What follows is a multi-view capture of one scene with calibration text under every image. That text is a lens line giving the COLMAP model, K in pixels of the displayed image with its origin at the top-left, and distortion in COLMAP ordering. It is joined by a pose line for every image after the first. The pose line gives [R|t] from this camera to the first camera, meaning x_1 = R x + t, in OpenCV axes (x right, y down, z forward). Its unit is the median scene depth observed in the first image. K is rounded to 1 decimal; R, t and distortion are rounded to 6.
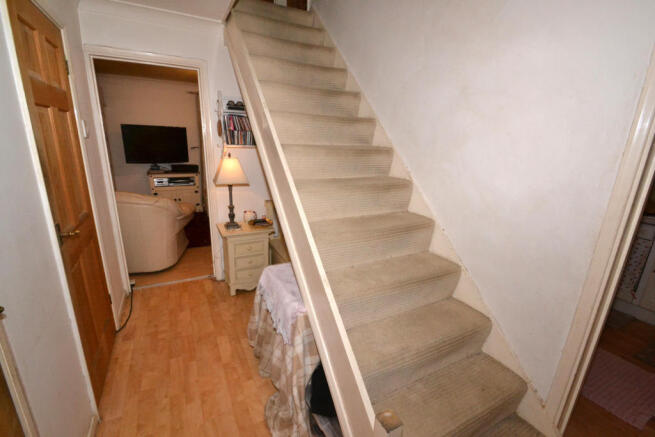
lens RADIAL K [[297.0, 0, 328.6], [0, 297.0, 219.4], [0, 0, 1]] dist [-0.002332, -0.000875]
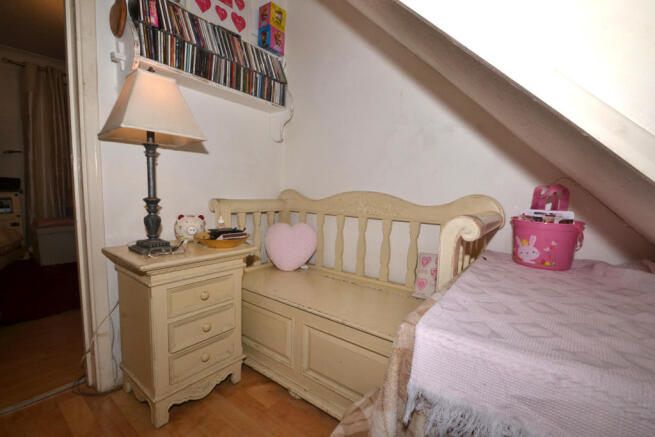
lens RADIAL K [[297.0, 0, 324.5], [0, 297.0, 222.6], [0, 0, 1]] dist [-0.002332, -0.000875]
pose [[0.913644, -0.050278, 0.403394, -0.272017], [0.105714, 0.987567, -0.116343, 0.060275], [-0.392529, 0.148940, 0.907600, 0.522136]]
